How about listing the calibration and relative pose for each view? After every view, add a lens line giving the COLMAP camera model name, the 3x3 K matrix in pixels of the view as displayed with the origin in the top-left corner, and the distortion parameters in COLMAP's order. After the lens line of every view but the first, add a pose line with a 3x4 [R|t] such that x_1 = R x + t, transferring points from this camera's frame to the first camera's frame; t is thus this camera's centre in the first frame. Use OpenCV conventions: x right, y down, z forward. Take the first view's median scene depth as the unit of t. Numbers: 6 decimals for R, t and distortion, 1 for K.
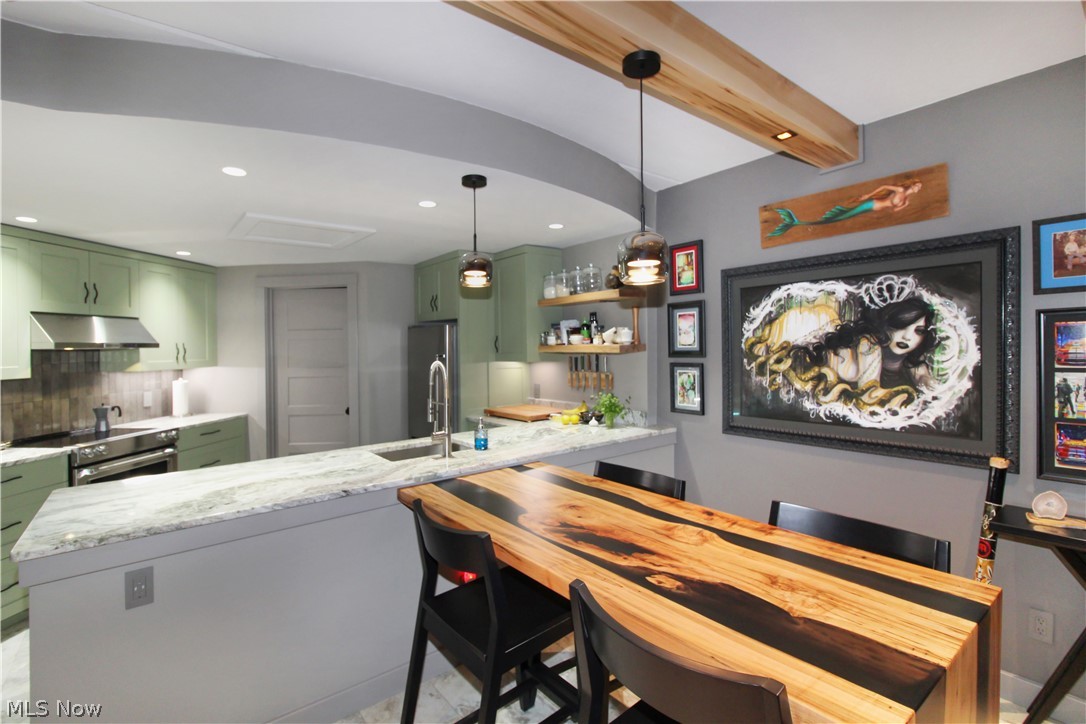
lens RADIAL K [[511.7, 0, 551.6], [0, 511.7, 358.1], [0, 0, 1]] dist [0.002212, -0.015309]
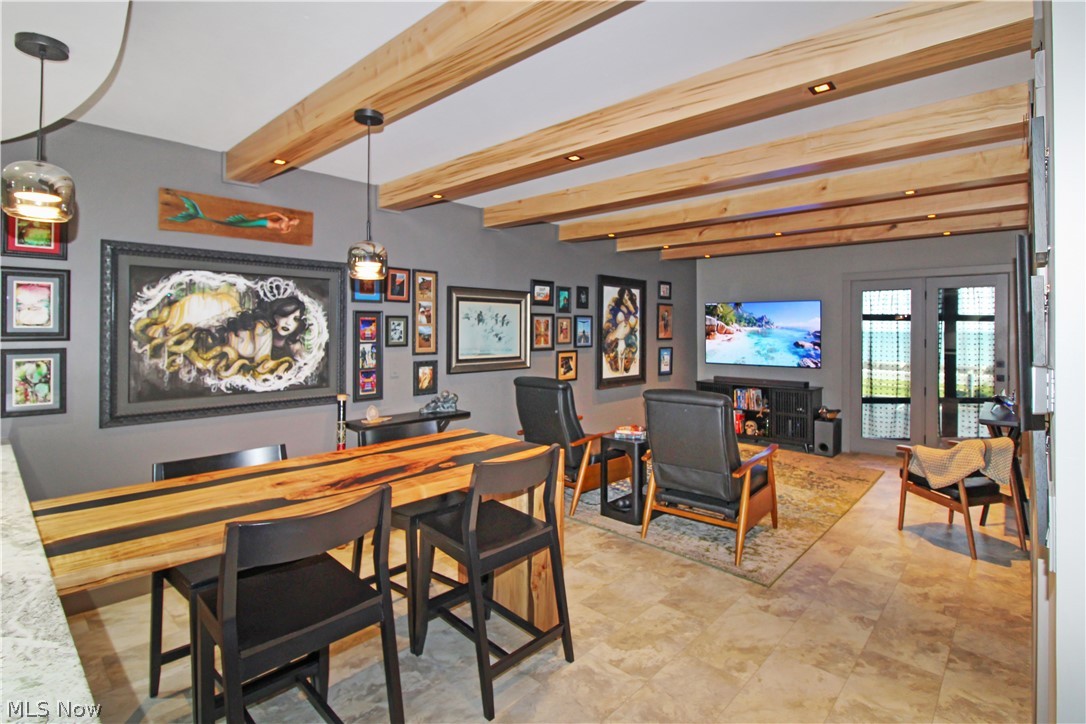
lens RADIAL K [[527.1, 0, 542.1], [0, 527.1, 329.8], [0, 0, 1]] dist [0.001387, -0.014804]
pose [[-0.160061, 0.018369, 0.986936, -0.729832], [0.024131, 0.999601, -0.014692, 0.013540], [-0.986812, 0.021464, -0.160441, 0.450360]]
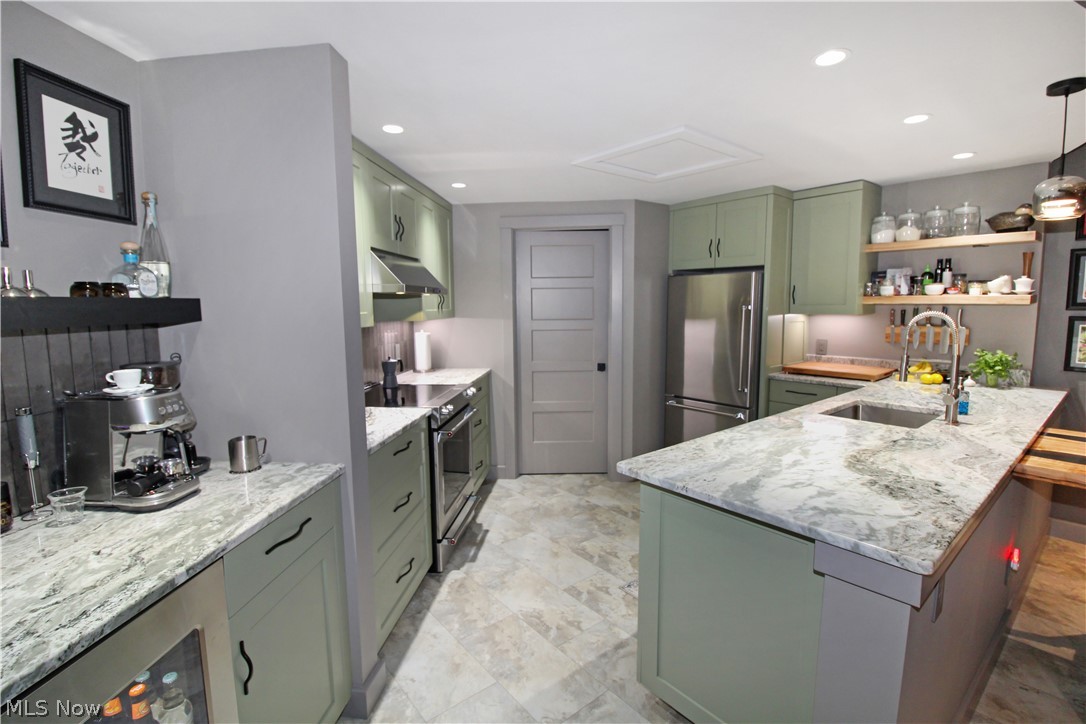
lens RADIAL K [[505.1, 0, 539.2], [0, 505.1, 356.8], [0, 0, 1]] dist [-0.000037, -0.013836]
pose [[0.999884, 0.007755, 0.013113, -0.859337], [-0.008762, 0.996865, 0.078635, 0.024320], [-0.012462, -0.078741, 0.996817, 0.170236]]
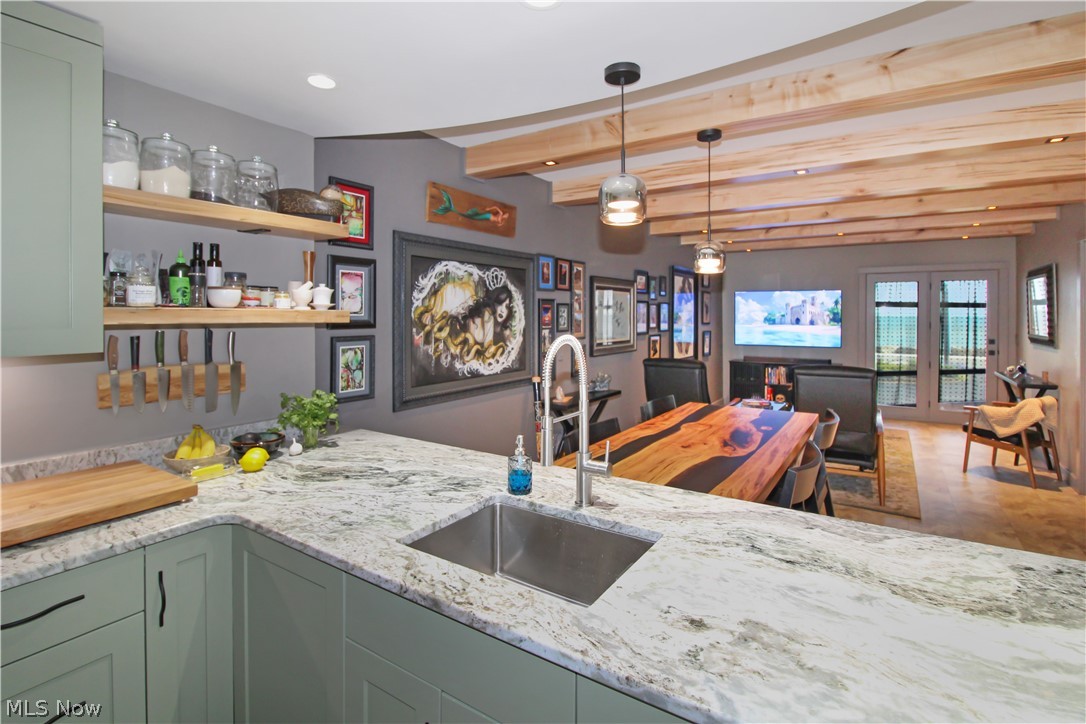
lens RADIAL K [[520.7, 0, 549.1], [0, 520.7, 323.0], [0, 0, 1]] dist [0.000875, -0.015203]
pose [[-0.326173, 0.005294, 0.945295, -0.685782], [0.029790, 0.999545, 0.004681, -0.005830], [-0.944841, 0.029687, -0.326182, 1.154471]]
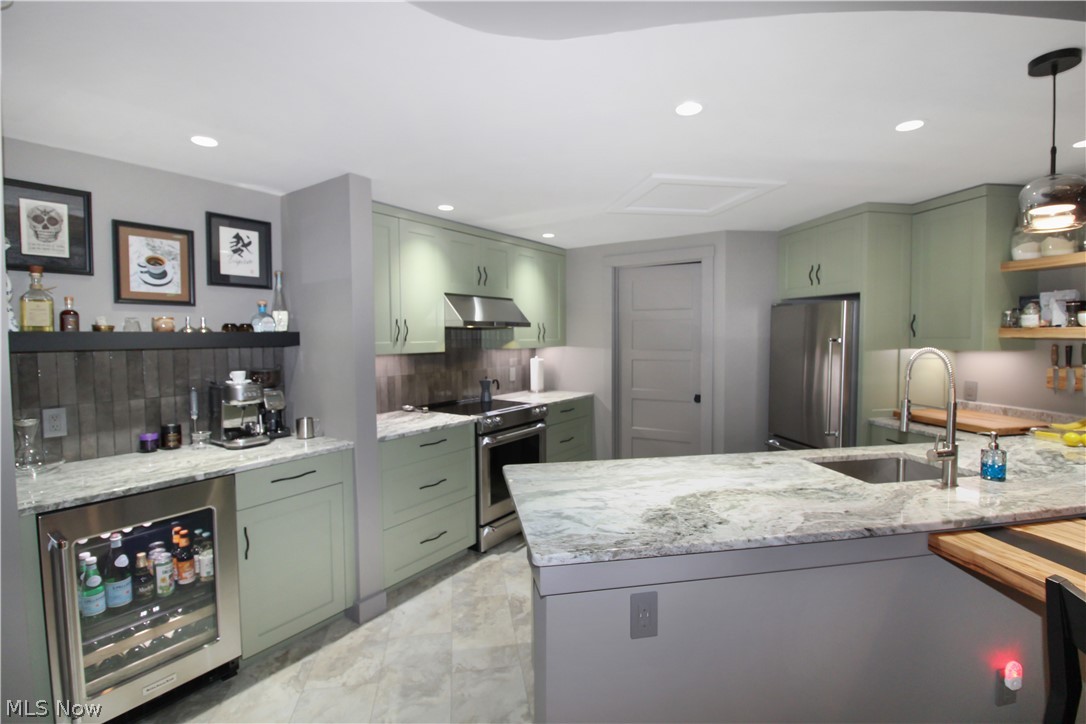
lens RADIAL K [[505.1, 0, 539.2], [0, 505.1, 356.8], [0, 0, 1]] dist [-0.000037, -0.013836]
pose [[0.875673, 0.035362, -0.481608, -0.351525], [-0.023043, 0.999239, 0.031471, 0.012150], [0.482354, -0.016461, 0.875821, 0.134527]]
